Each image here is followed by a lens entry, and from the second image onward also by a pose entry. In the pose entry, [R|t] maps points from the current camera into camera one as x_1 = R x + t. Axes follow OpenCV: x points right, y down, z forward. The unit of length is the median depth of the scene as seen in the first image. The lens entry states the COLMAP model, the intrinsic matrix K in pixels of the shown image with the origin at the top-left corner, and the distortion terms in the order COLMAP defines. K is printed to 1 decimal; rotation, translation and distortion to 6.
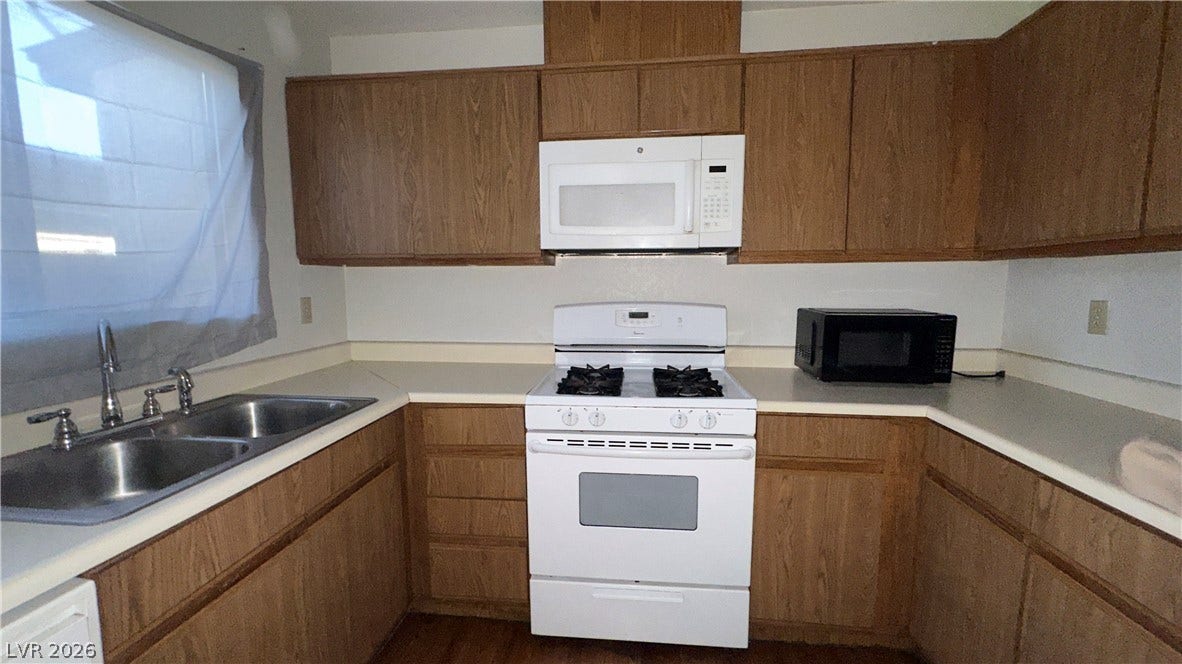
lens RADIAL K [[473.5, 0, 589.1], [0, 473.5, 332.2], [0, 0, 1]] dist [-0.000256, -0.000027]
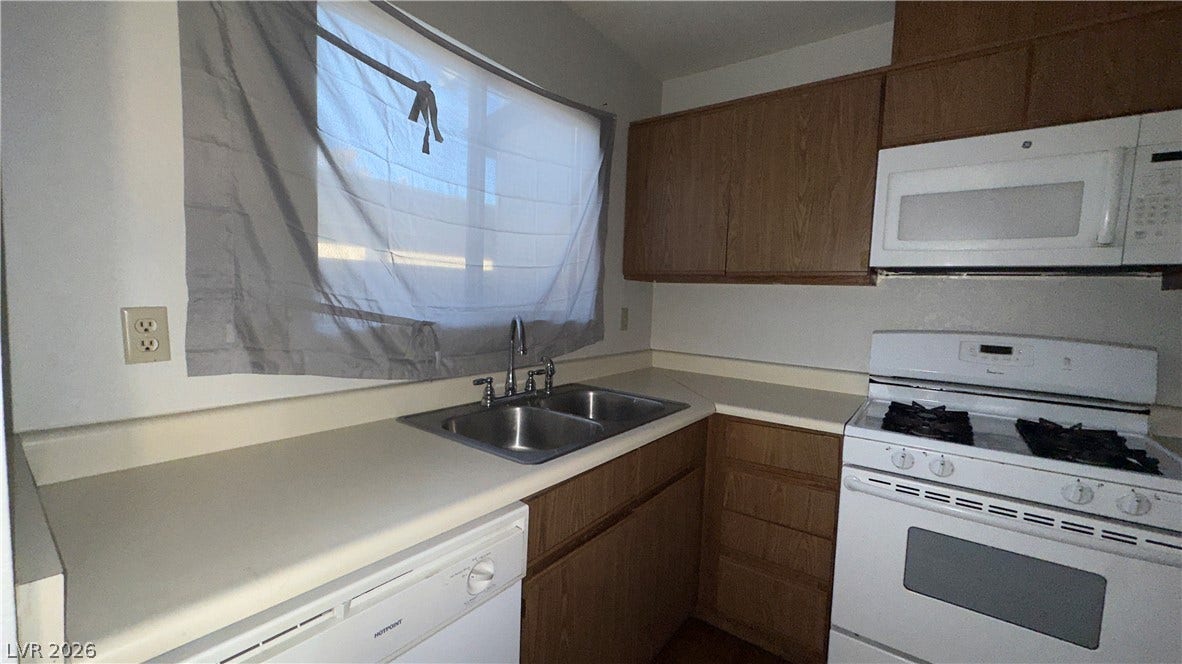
lens RADIAL K [[473.5, 0, 589.1], [0, 473.5, 332.2], [0, 0, 1]] dist [-0.000256, -0.000027]
pose [[0.859940, 0.072900, -0.505162, -0.107836], [-0.094590, 0.995365, -0.017381, 0.017141], [0.501553, 0.062730, 0.862850, -0.046820]]
